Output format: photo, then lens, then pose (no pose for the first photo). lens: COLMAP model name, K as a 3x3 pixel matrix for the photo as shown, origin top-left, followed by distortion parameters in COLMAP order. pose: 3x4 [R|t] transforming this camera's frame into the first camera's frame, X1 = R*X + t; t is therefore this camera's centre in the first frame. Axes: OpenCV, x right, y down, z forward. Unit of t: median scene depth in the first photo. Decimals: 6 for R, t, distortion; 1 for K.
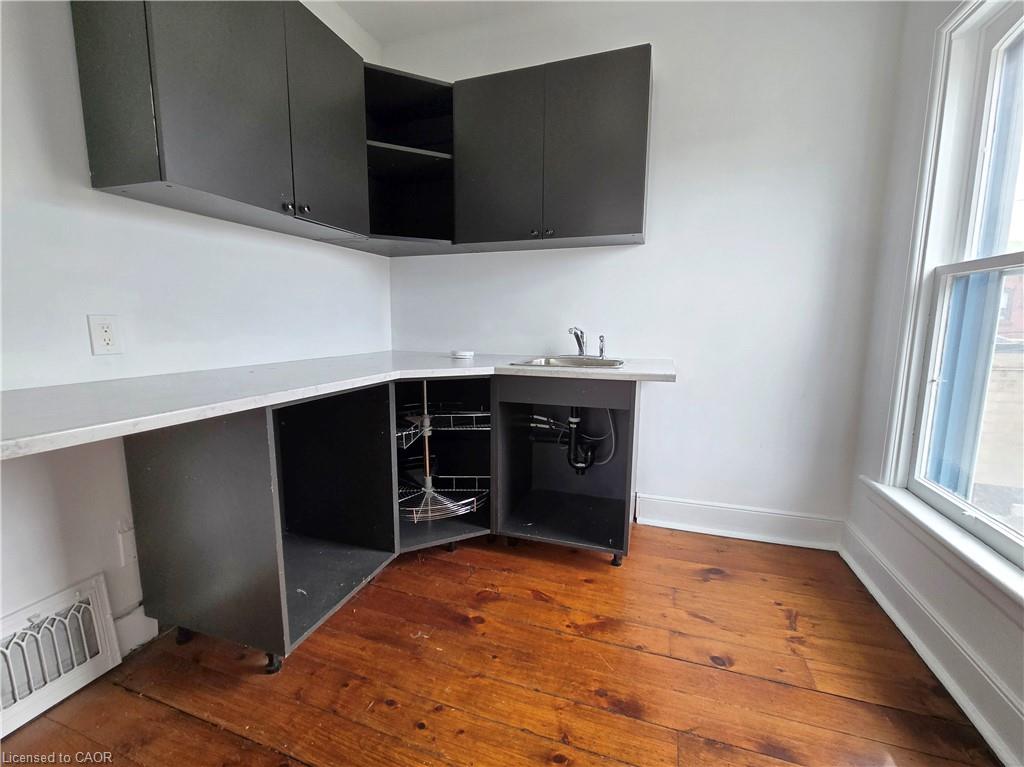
lens RADIAL K [[420.8, 0, 512.5], [0, 420.8, 380.6], [0, 0, 1]] dist [0.000020, -0.000037]
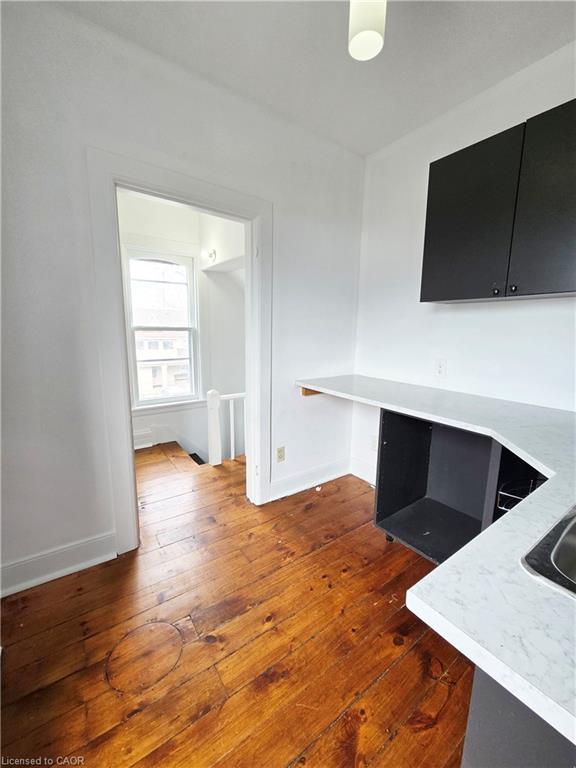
lens RADIAL K [[315.6, 0, 285.9], [0, 315.6, 383.1], [0, 0, 1]] dist [0.000020, -0.000037]
pose [[-0.569920, 0.137336, -0.810142, 0.872902], [-0.128760, 0.958828, 0.253121, -0.355280], [0.811549, 0.248572, -0.528772, 1.297471]]
